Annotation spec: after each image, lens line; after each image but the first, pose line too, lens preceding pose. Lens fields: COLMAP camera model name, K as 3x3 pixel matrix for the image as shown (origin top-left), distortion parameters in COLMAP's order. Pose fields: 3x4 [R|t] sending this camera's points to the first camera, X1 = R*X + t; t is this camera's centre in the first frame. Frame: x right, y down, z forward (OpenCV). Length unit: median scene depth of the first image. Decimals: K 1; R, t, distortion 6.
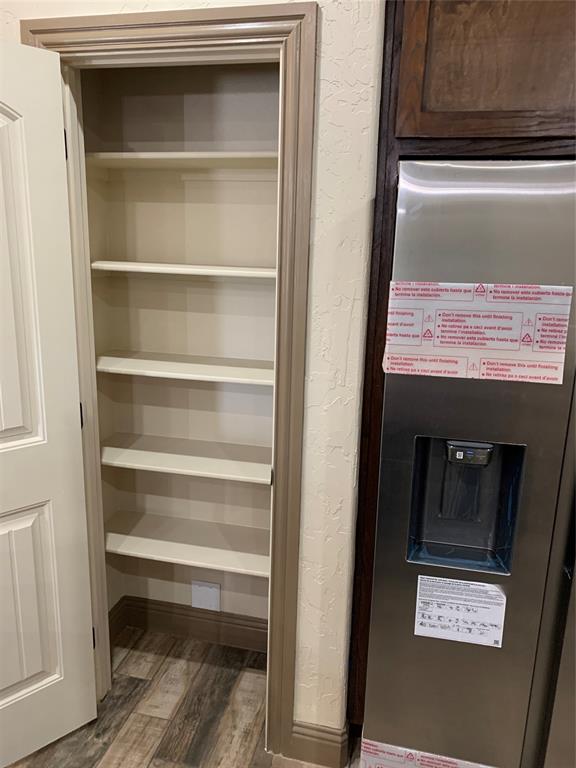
lens RADIAL K [[585.5, 0, 288.7], [0, 585.5, 378.0], [0, 0, 1]] dist [0.013051, -0.009314]
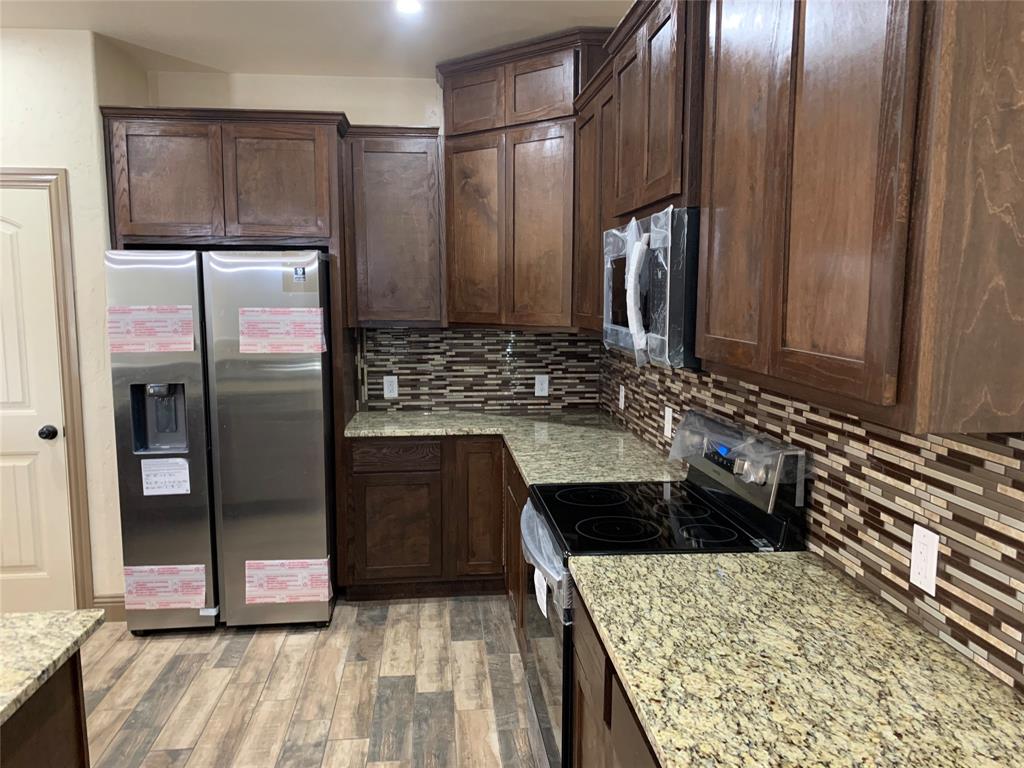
lens RADIAL K [[780.6, 0, 507.3], [0, 780.6, 388.3], [0, 0, 1]] dist [0.013051, -0.009314]
pose [[0.944768, -0.064203, 0.321389, 0.555058], [0.098874, 0.990770, -0.092728, 0.470127], [-0.312469, 0.119383, 0.942396, -1.827943]]
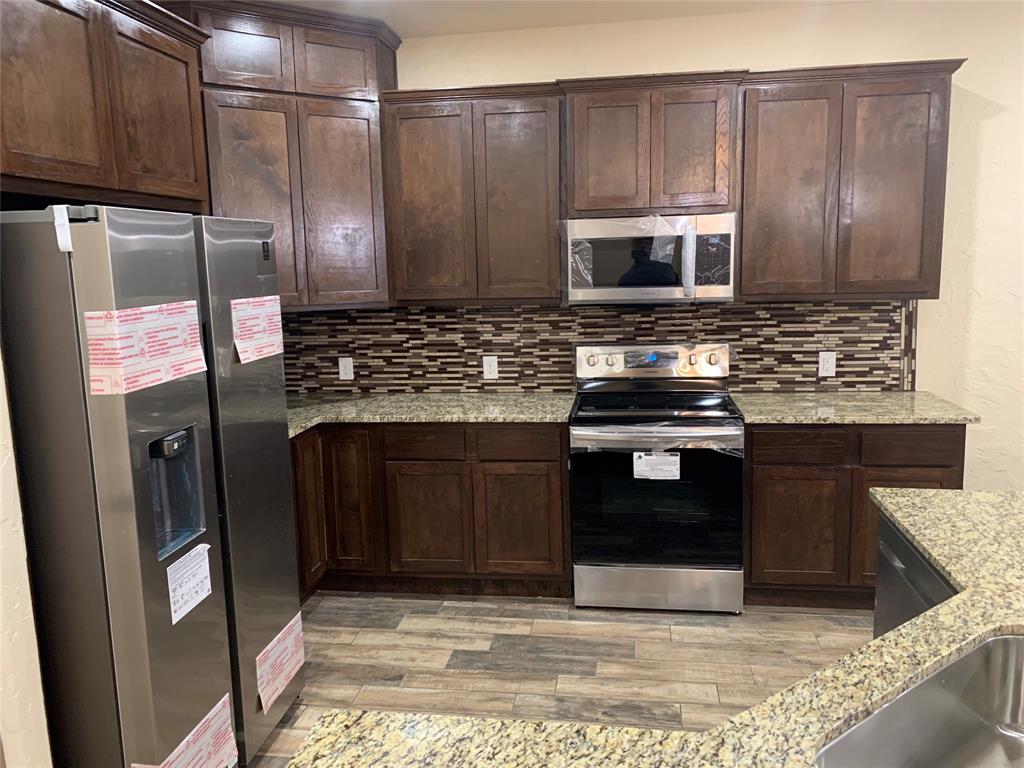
lens RADIAL K [[780.6, 0, 516.8], [0, 780.6, 378.6], [0, 0, 1]] dist [0.013051, -0.009314]
pose [[-0.083304, -0.173630, 0.981281, -1.260434], [0.256926, 0.947671, 0.189494, -0.118221], [-0.962834, 0.267903, -0.034335, 0.324820]]
